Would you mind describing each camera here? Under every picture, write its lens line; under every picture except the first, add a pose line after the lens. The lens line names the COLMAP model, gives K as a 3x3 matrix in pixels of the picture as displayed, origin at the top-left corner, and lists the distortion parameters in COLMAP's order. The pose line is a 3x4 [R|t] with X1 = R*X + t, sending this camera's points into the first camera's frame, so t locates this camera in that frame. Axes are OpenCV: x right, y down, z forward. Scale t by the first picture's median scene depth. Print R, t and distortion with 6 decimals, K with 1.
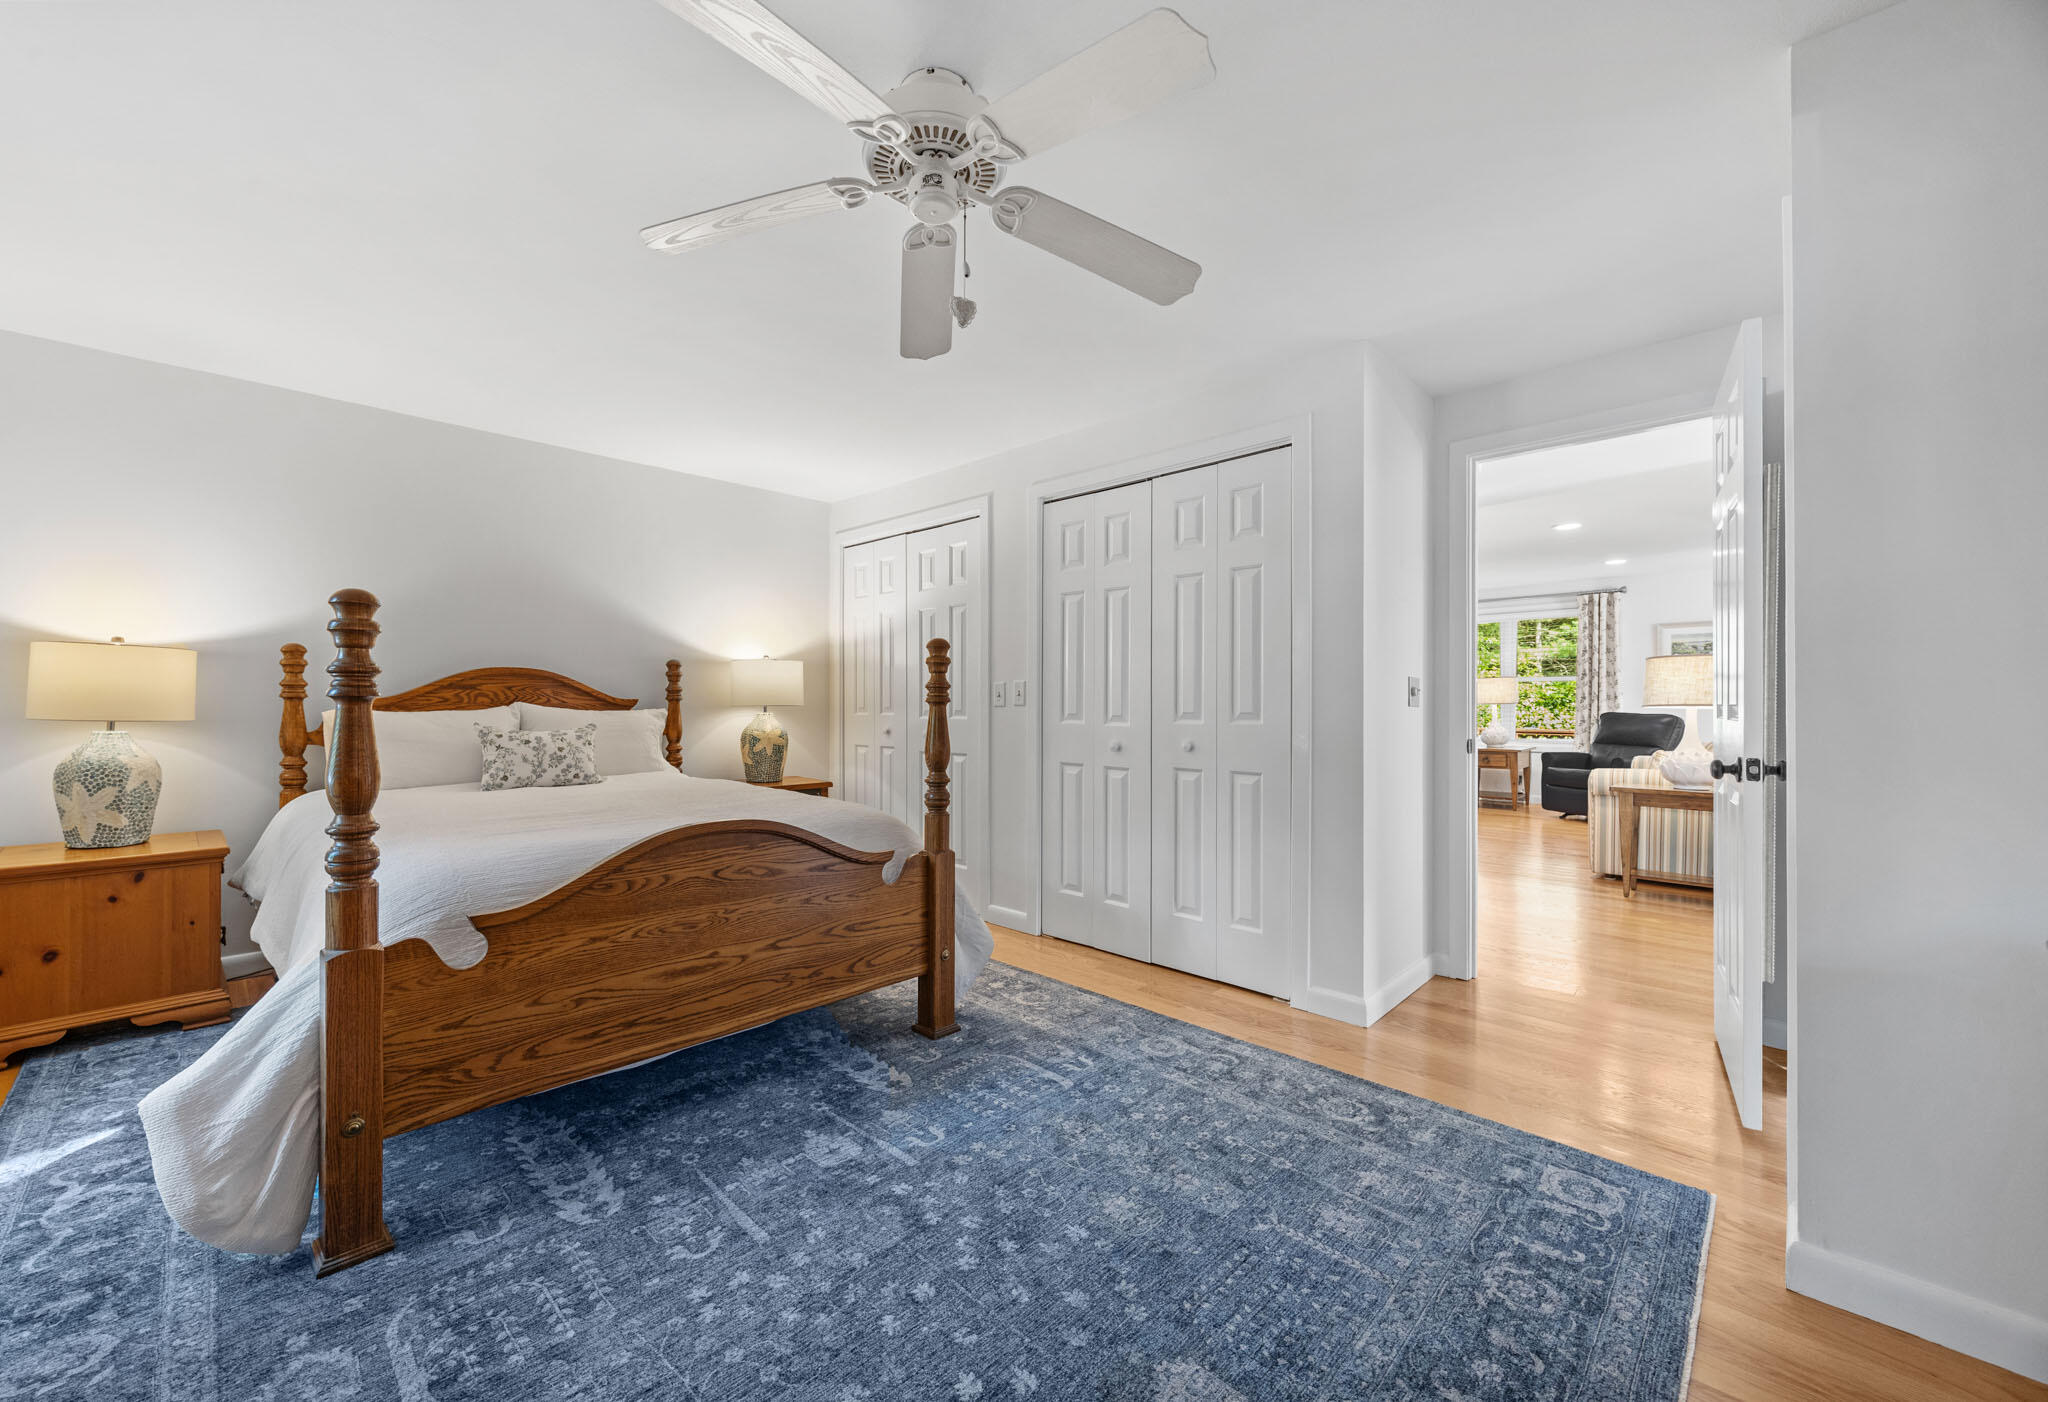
lens RADIAL K [[796.8, 0, 999.2], [0, 796.8, 710.9], [0, 0, 1]] dist [0.000247, 0.000054]
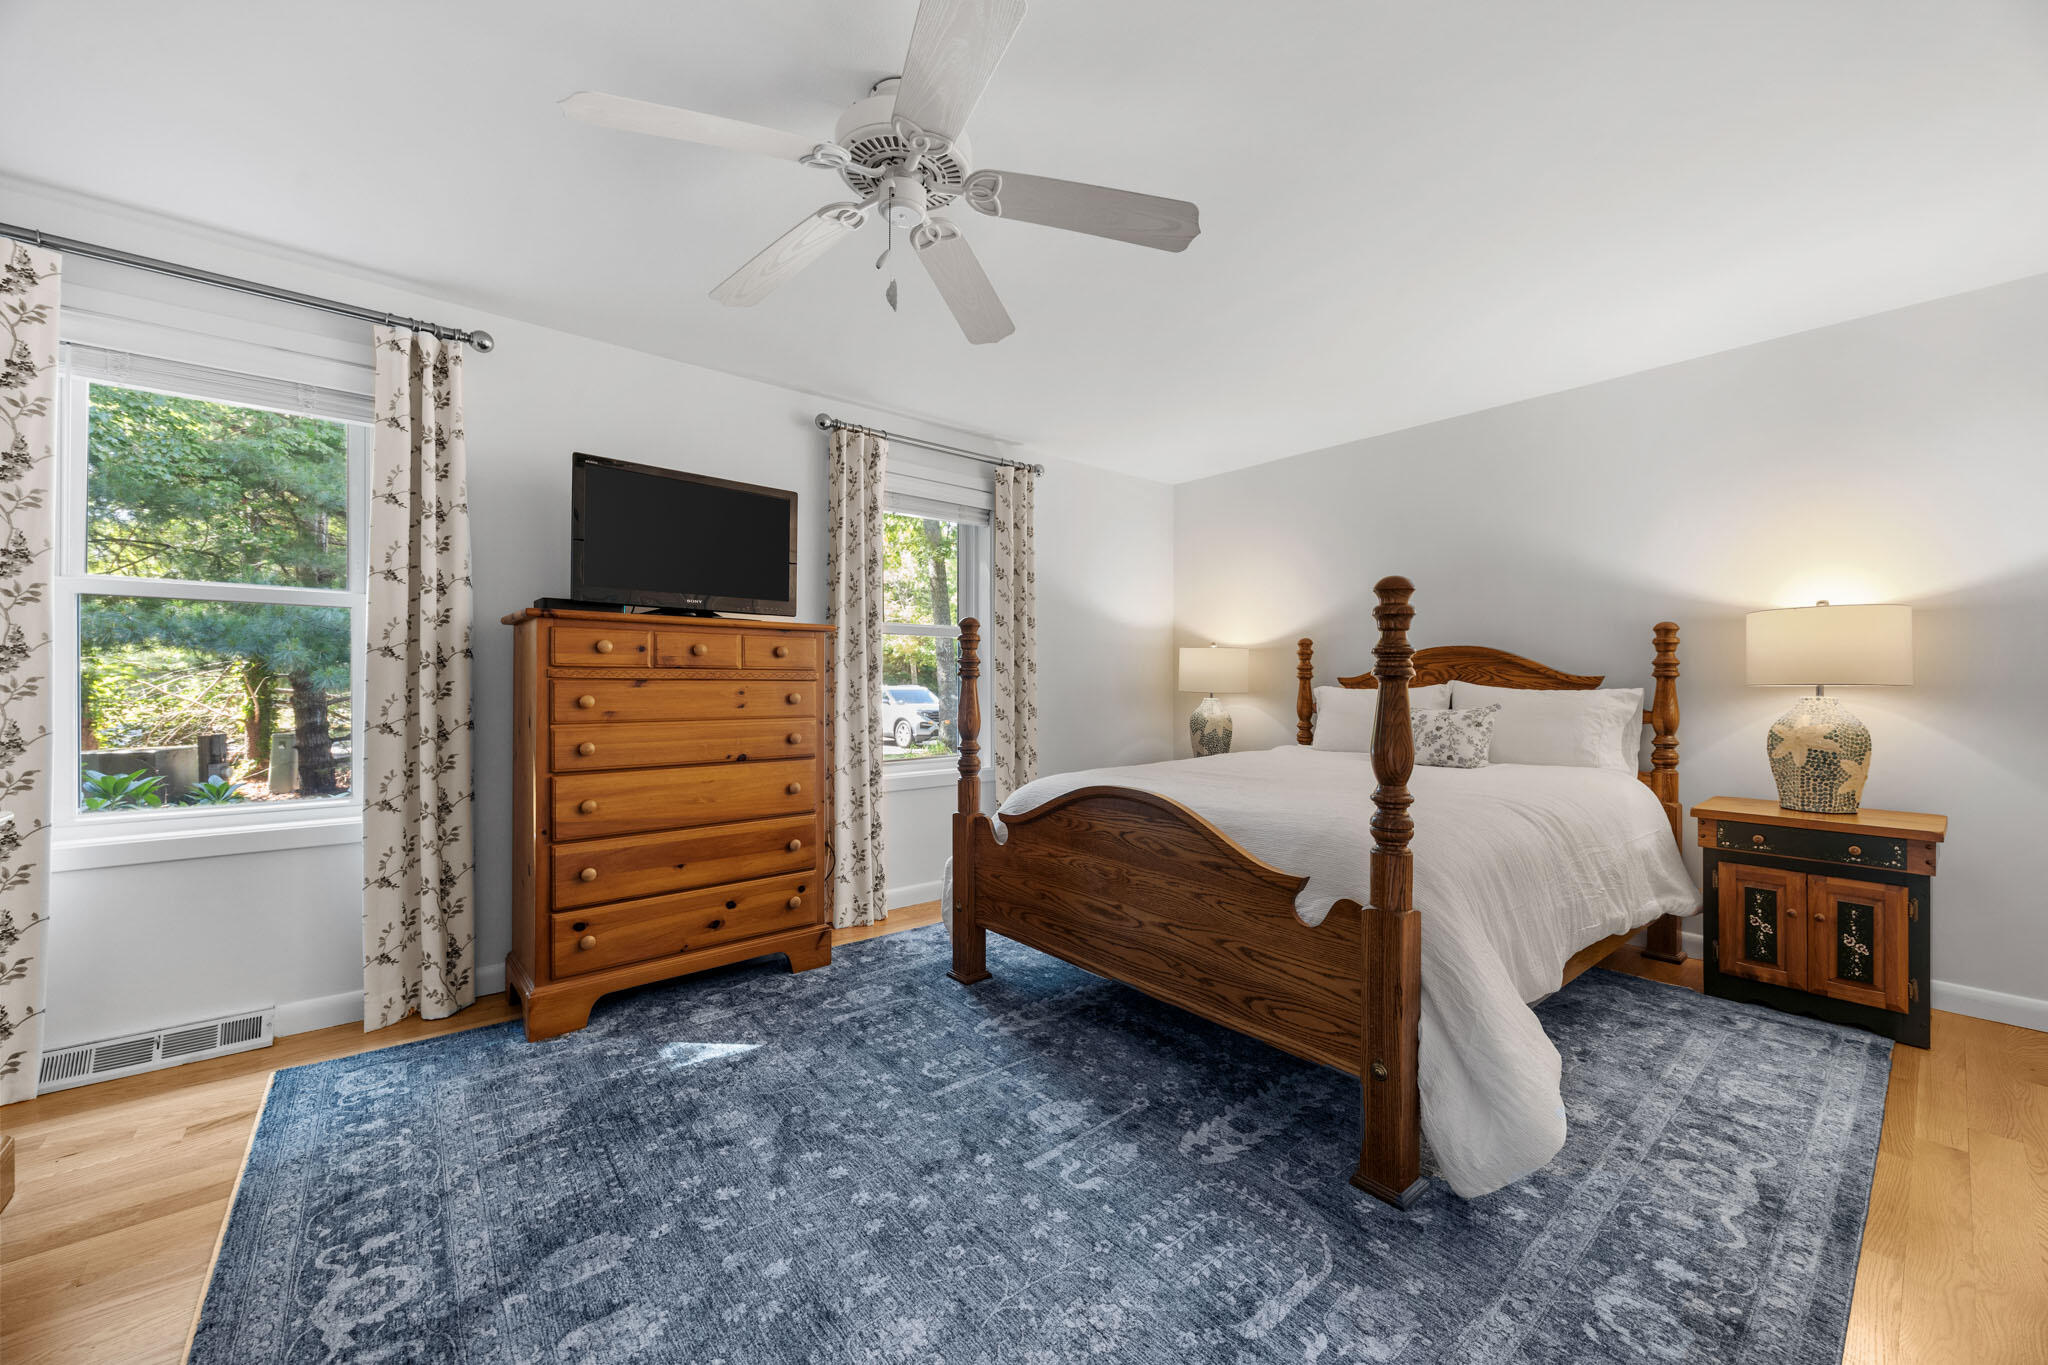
lens RADIAL K [[775.5, 0, 1030.6], [0, 775.5, 681.2], [0, 0, 1]] dist [-0.003994, -0.000407]
pose [[-0.088940, -0.004247, -0.996028, 0.668398], [-0.009744, 0.999947, -0.003393, -0.002861], [0.995989, 0.009404, -0.088977, 0.893244]]
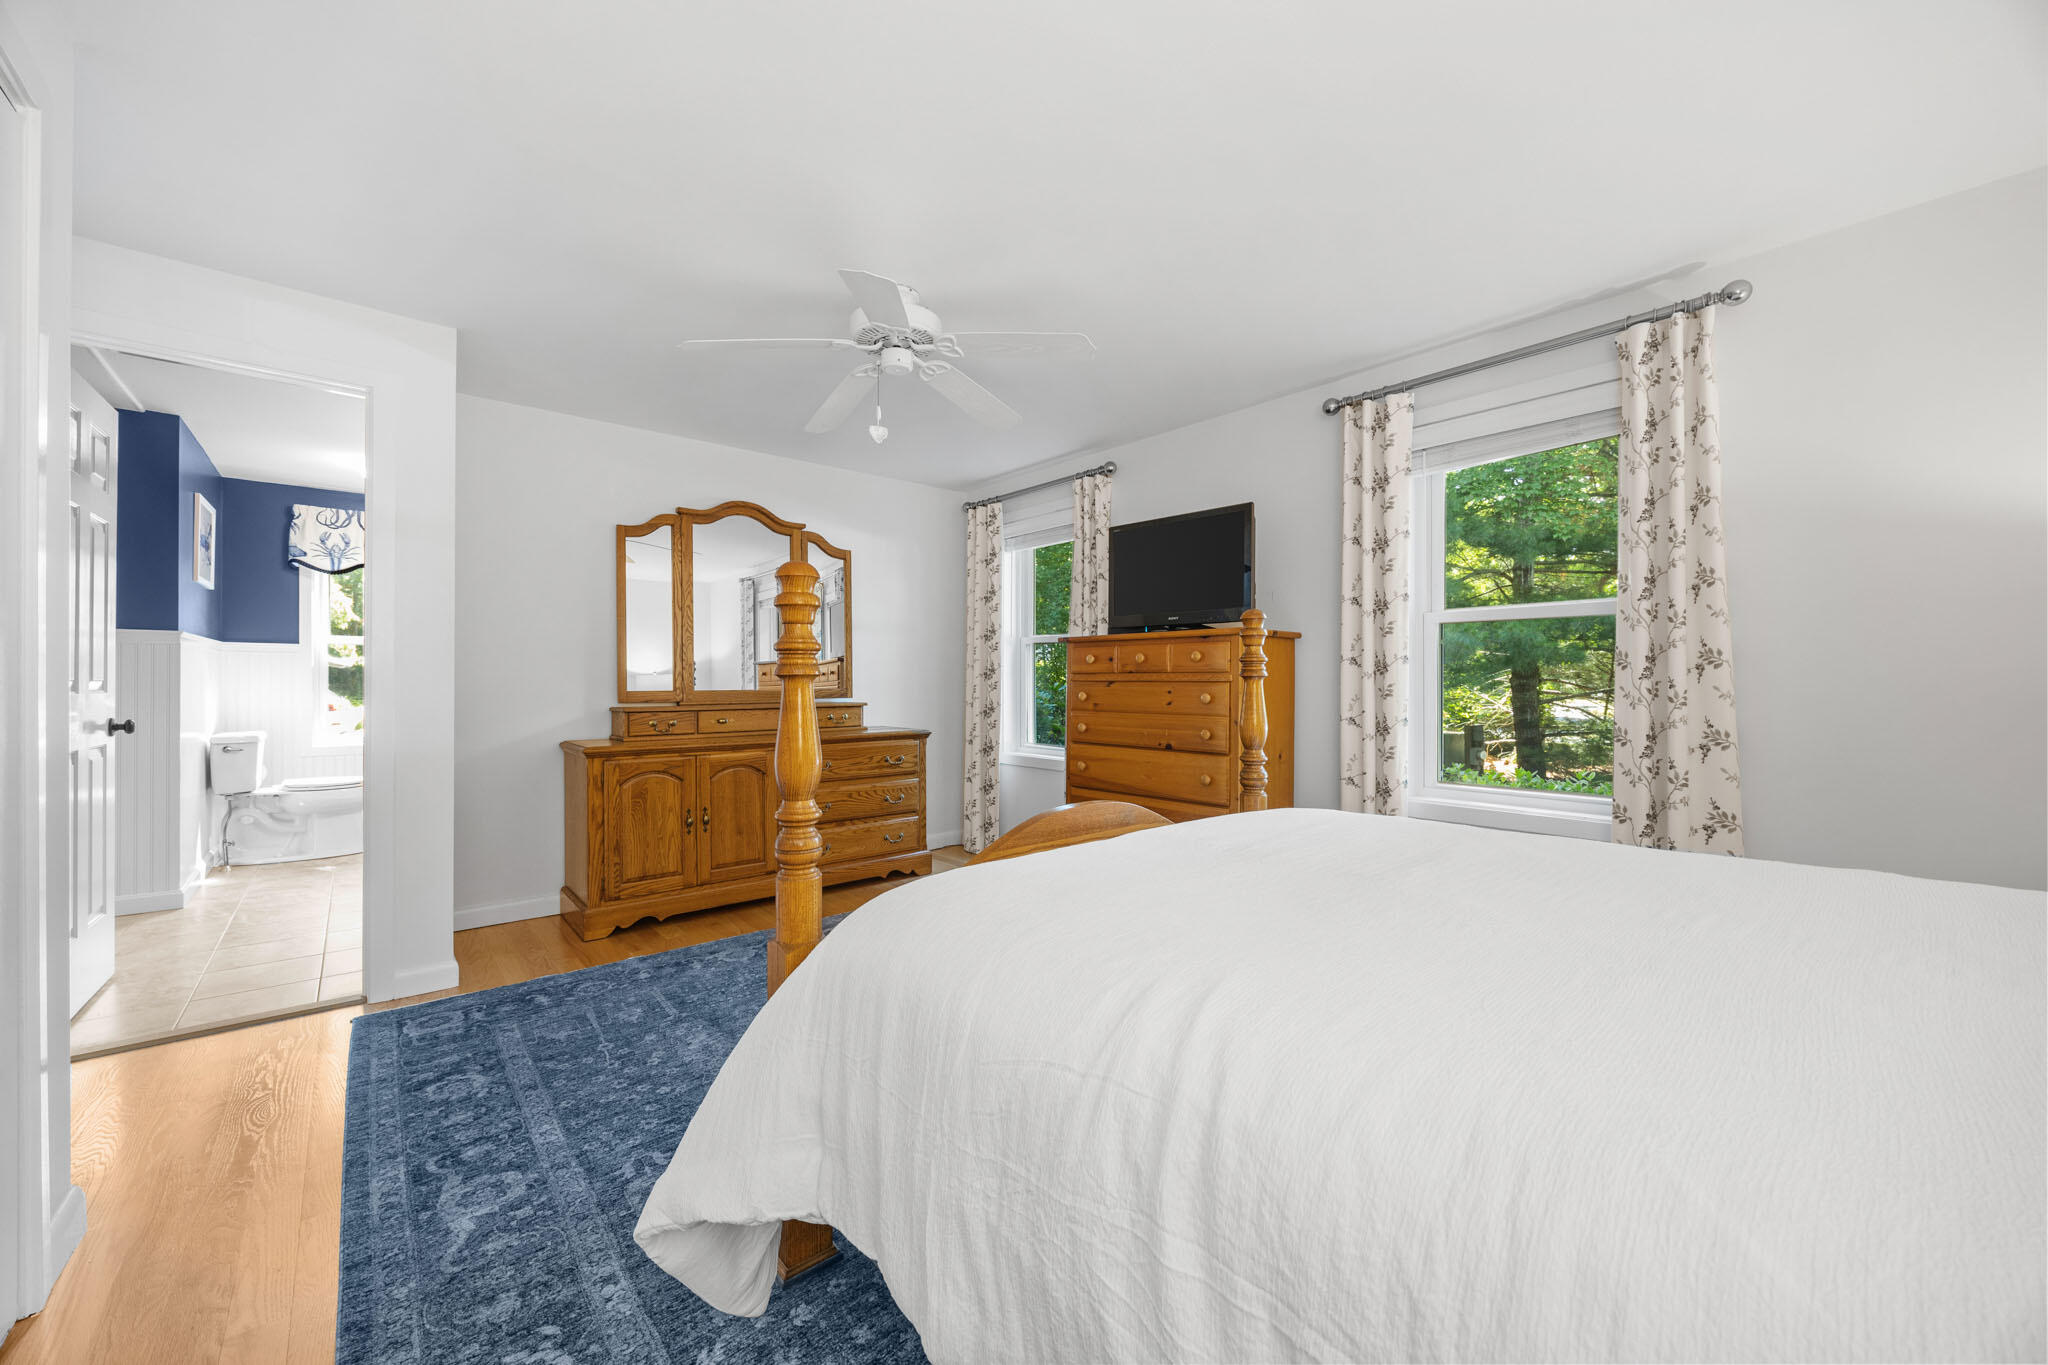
lens RADIAL K [[775.5, 0, 1030.6], [0, 775.5, 681.2], [0, 0, 1]] dist [-0.003994, -0.000407]
pose [[-0.998066, -0.001959, 0.062125, -0.322745], [-0.001651, 0.999986, 0.005003, -0.012021], [-0.062134, 0.004891, -0.998056, 1.800237]]
